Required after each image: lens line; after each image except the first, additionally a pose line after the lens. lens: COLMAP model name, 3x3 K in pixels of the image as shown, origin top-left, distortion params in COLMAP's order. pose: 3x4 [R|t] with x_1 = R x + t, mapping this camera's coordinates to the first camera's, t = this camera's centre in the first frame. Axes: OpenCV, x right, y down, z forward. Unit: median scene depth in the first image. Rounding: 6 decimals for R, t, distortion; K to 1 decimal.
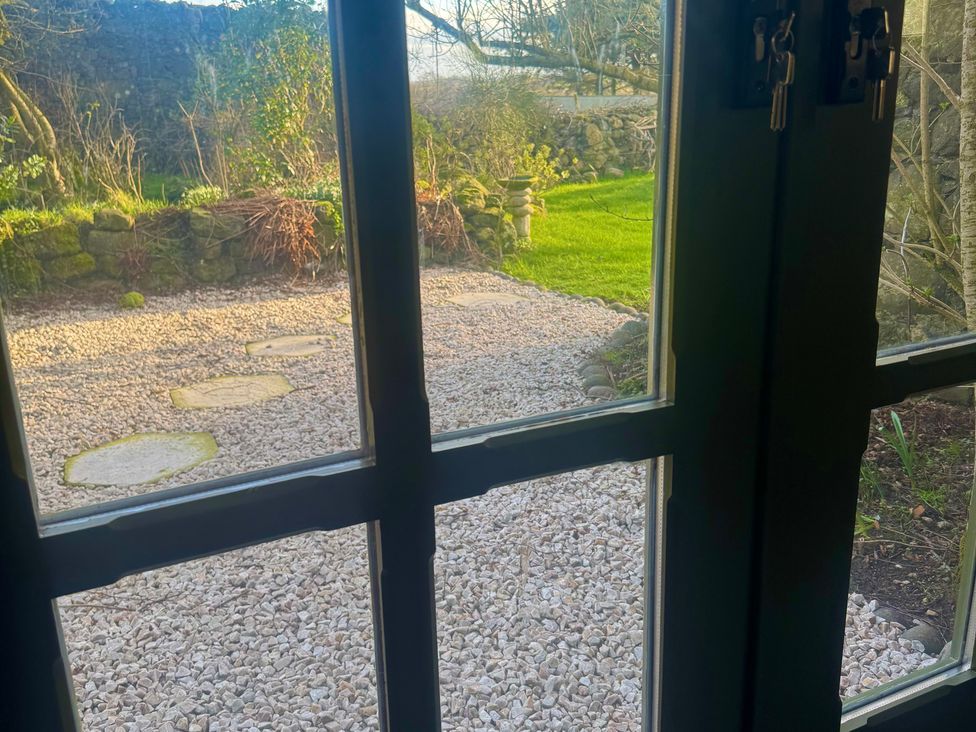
lens RADIAL K [[914.9, 0, 489.7], [0, 914.9, 364.9], [0, 0, 1]] dist [0.069013, 0.000000]
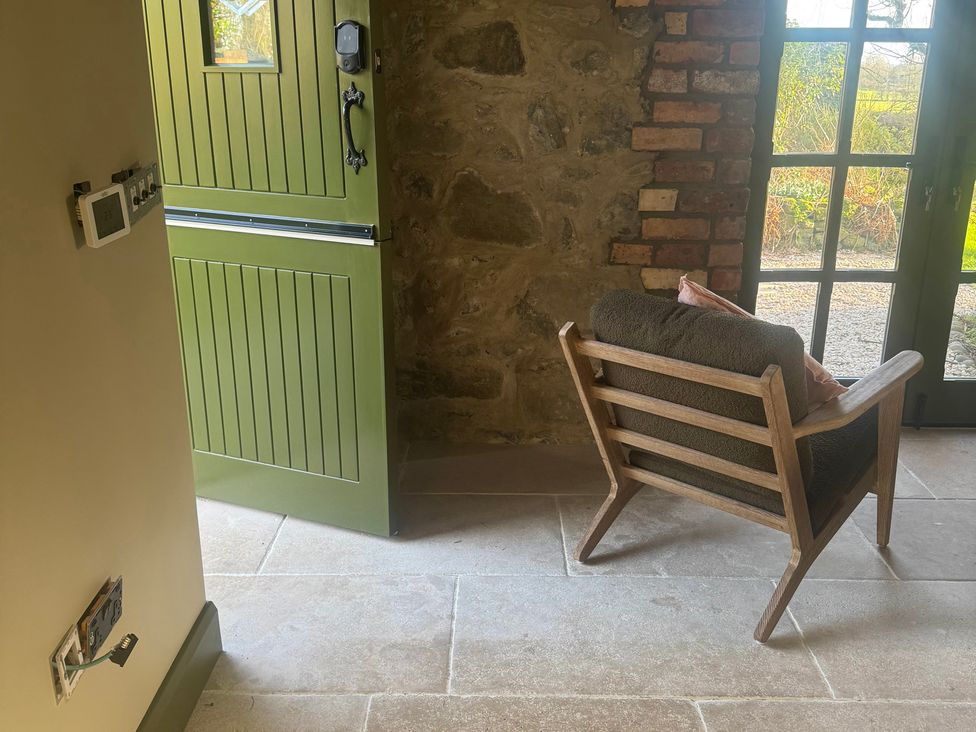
lens RADIAL K [[914.9, 0, 487.6], [0, 914.9, 376.2], [0, 0, 1]] dist [0.069013, 0.000000]
pose [[0.889578, 0.174449, -0.422159, 0.053726], [-0.161153, 0.984632, 0.067296, 0.071938], [0.427411, 0.008167, 0.904020, -0.486185]]
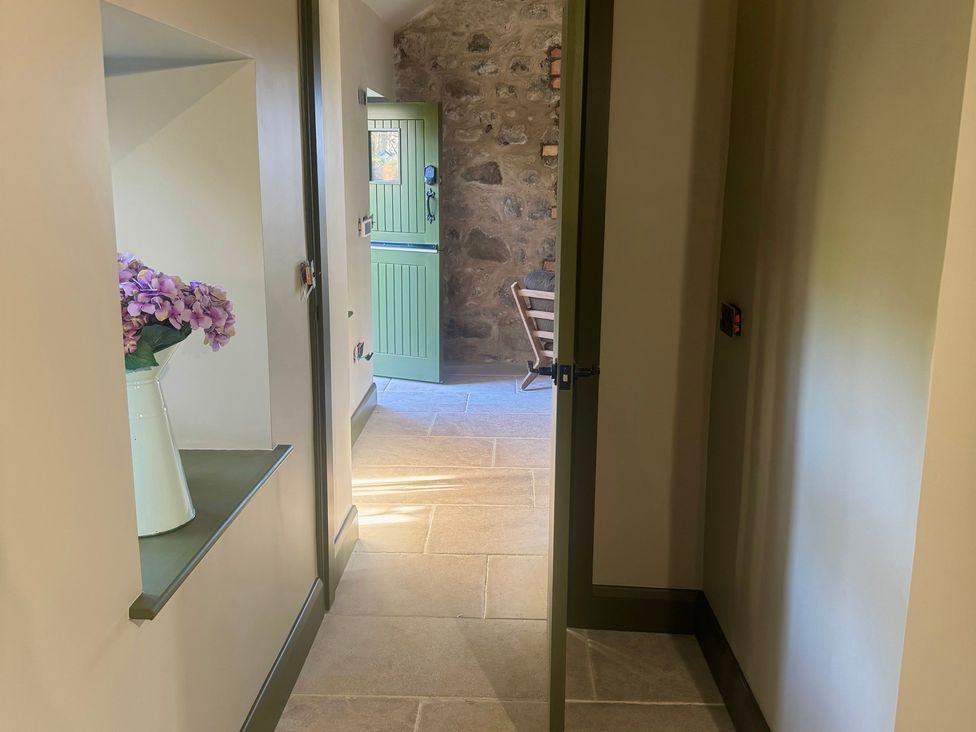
lens RADIAL K [[914.9, 0, 493.0], [0, 914.9, 369.4], [0, 0, 1]] dist [0.069013, 0.000000]
pose [[0.885043, 0.137076, -0.444869, 0.351766], [-0.170282, 0.984762, -0.035337, 0.204572], [0.433246, 0.107028, 0.894898, -1.008933]]
